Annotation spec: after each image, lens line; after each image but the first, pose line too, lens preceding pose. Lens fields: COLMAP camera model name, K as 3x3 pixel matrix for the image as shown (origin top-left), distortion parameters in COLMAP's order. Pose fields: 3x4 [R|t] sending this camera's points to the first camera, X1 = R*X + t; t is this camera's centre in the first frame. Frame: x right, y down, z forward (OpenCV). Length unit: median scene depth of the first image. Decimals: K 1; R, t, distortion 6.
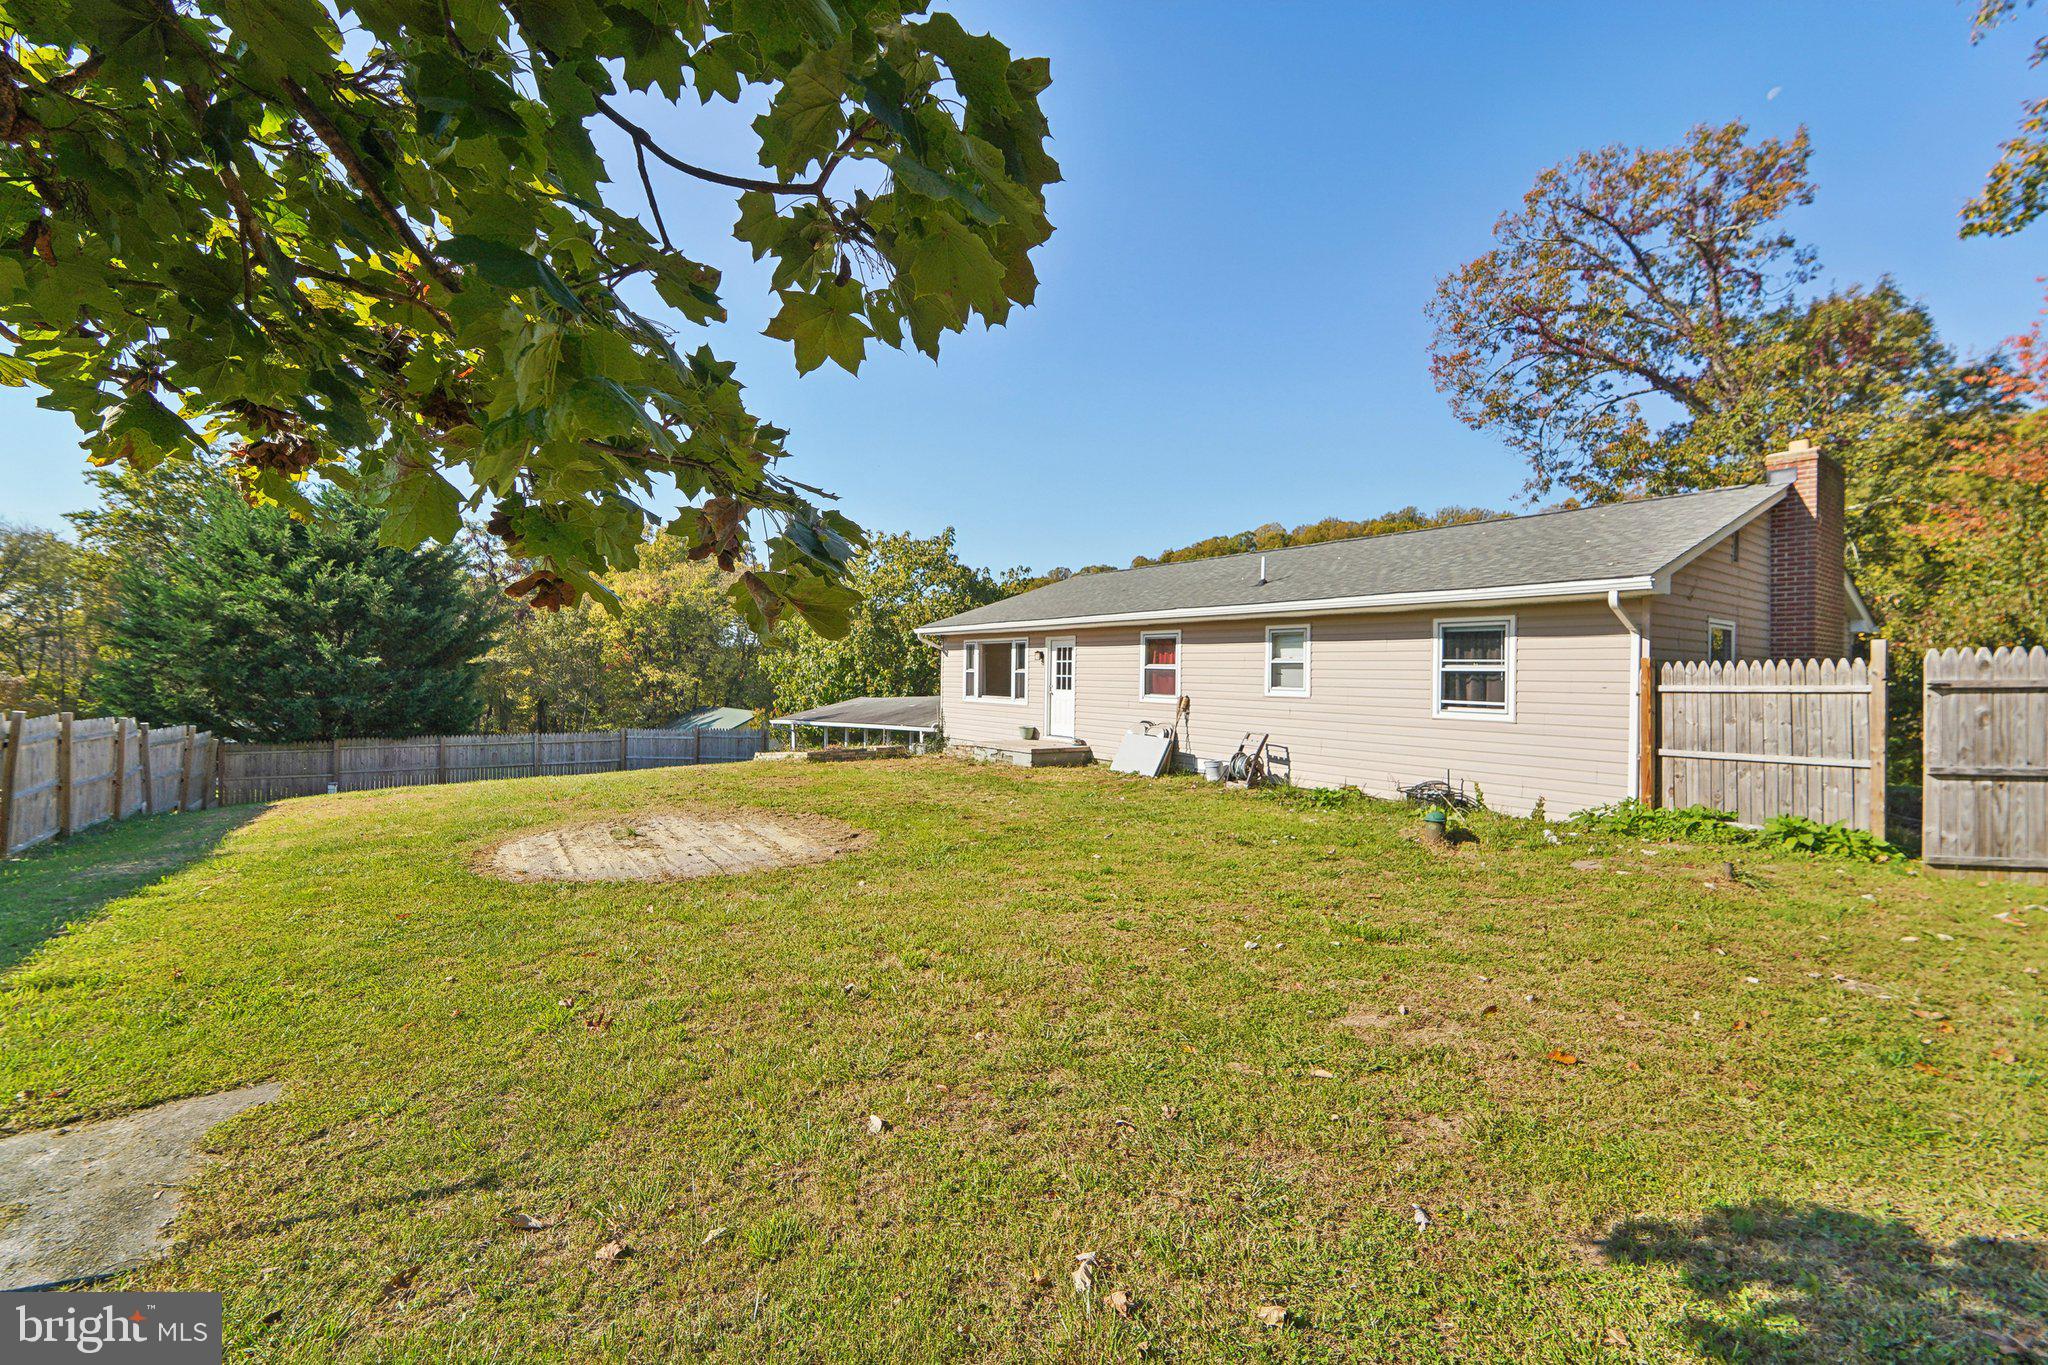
lens RADIAL K [[852.2, 0, 1026.2], [0, 852.2, 678.1], [0, 0, 1]] dist [-0.001198, -0.000123]
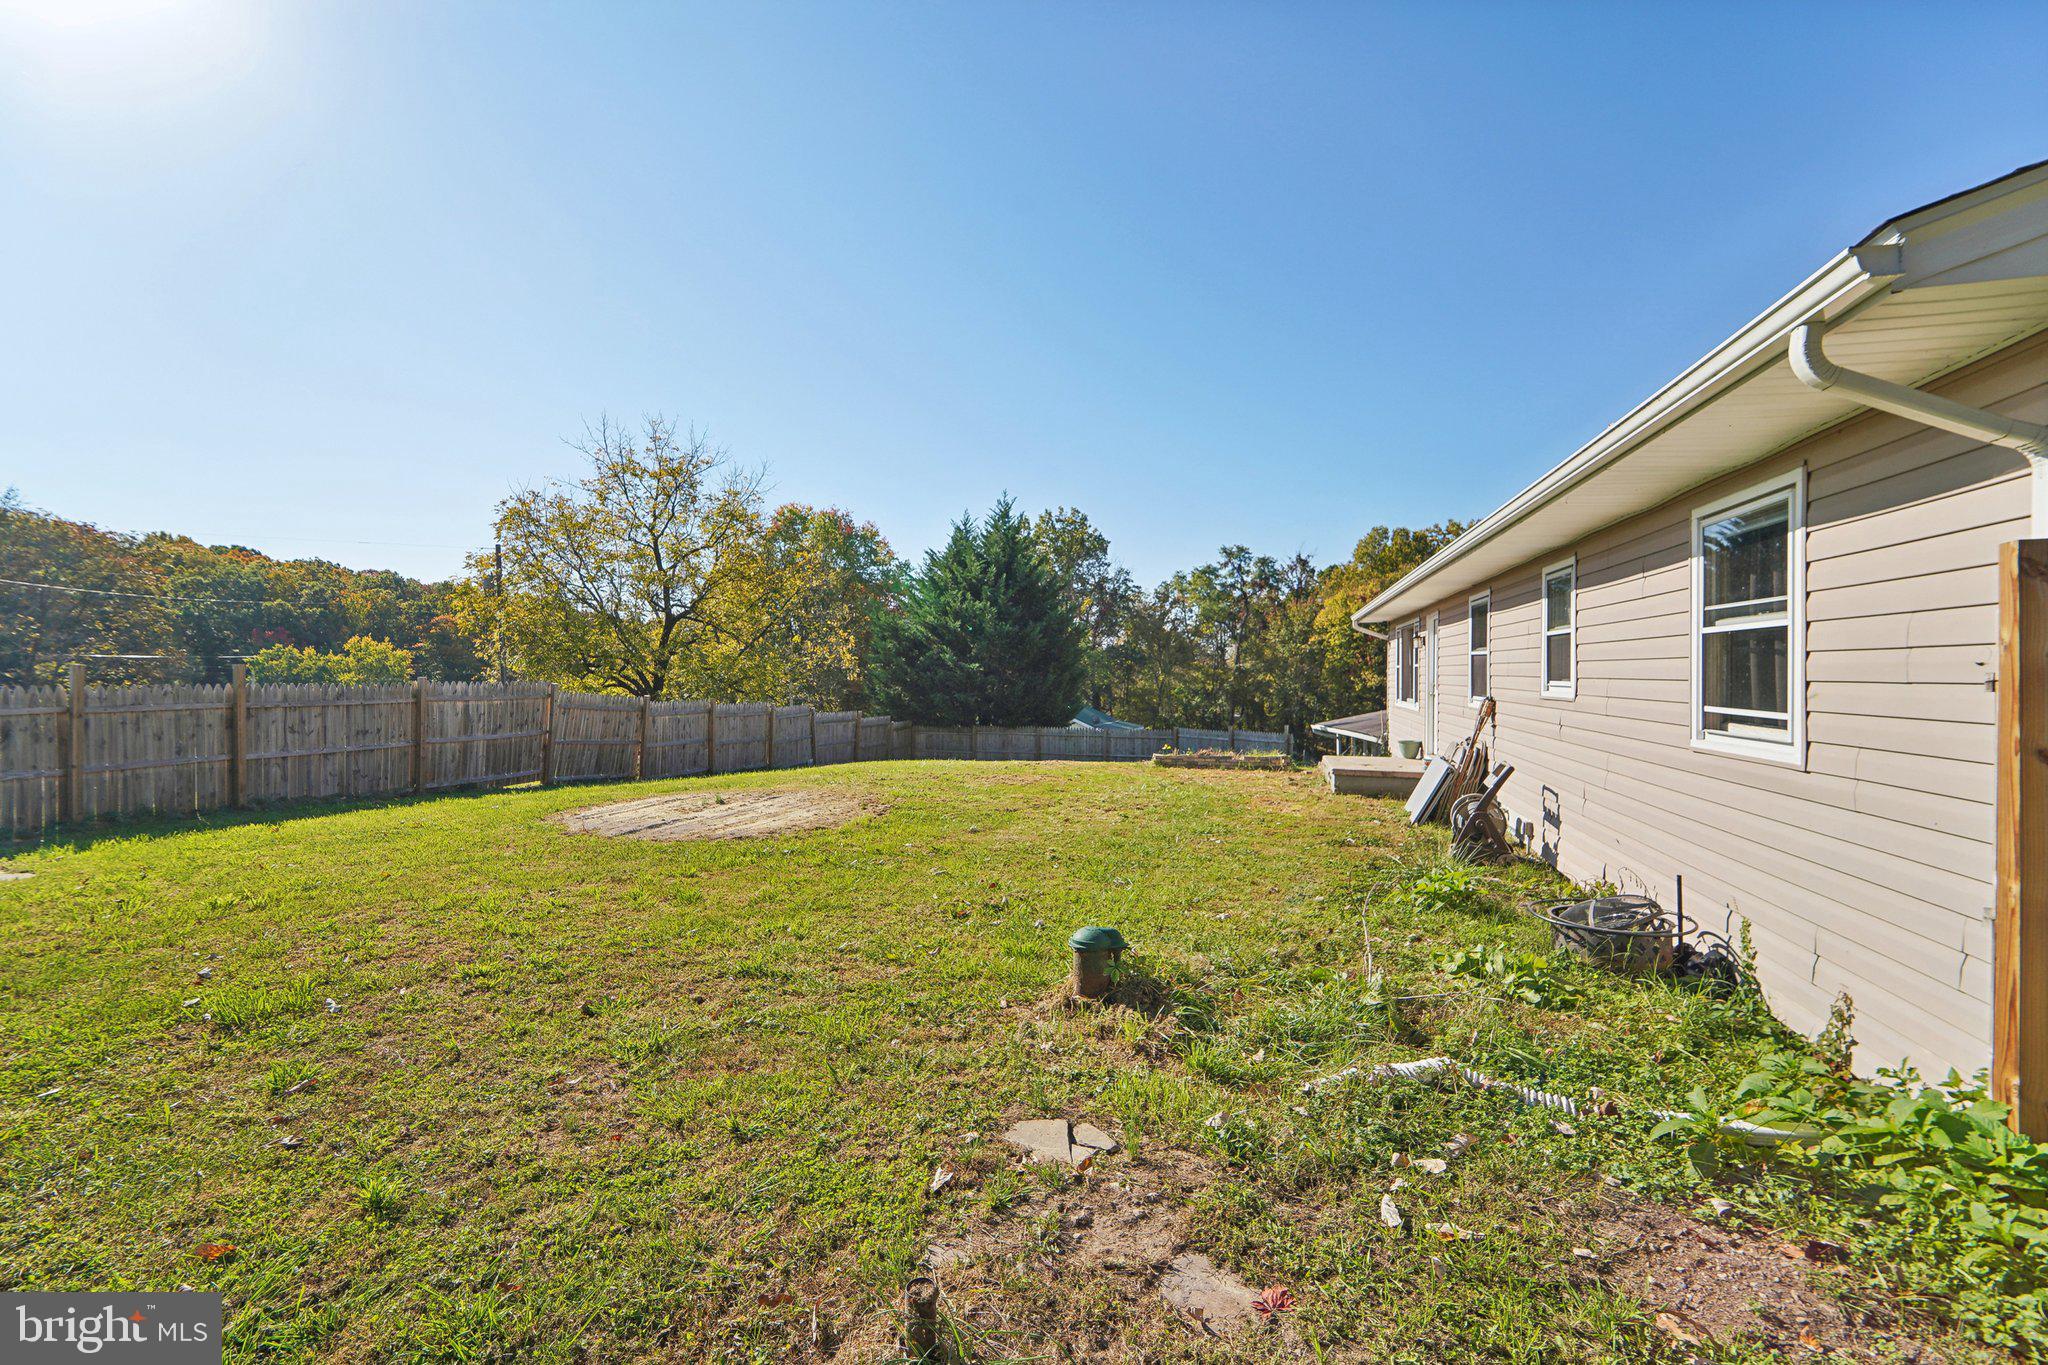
lens RADIAL K [[852.2, 0, 1026.0], [0, 852.2, 681.6], [0, 0, 1]] dist [-0.001198, -0.000123]
pose [[0.621105, -0.002196, -0.783725, 0.603470], [-0.000573, 0.999995, -0.003257, 0.015492], [0.783727, 0.002472, 0.621100, 0.485450]]
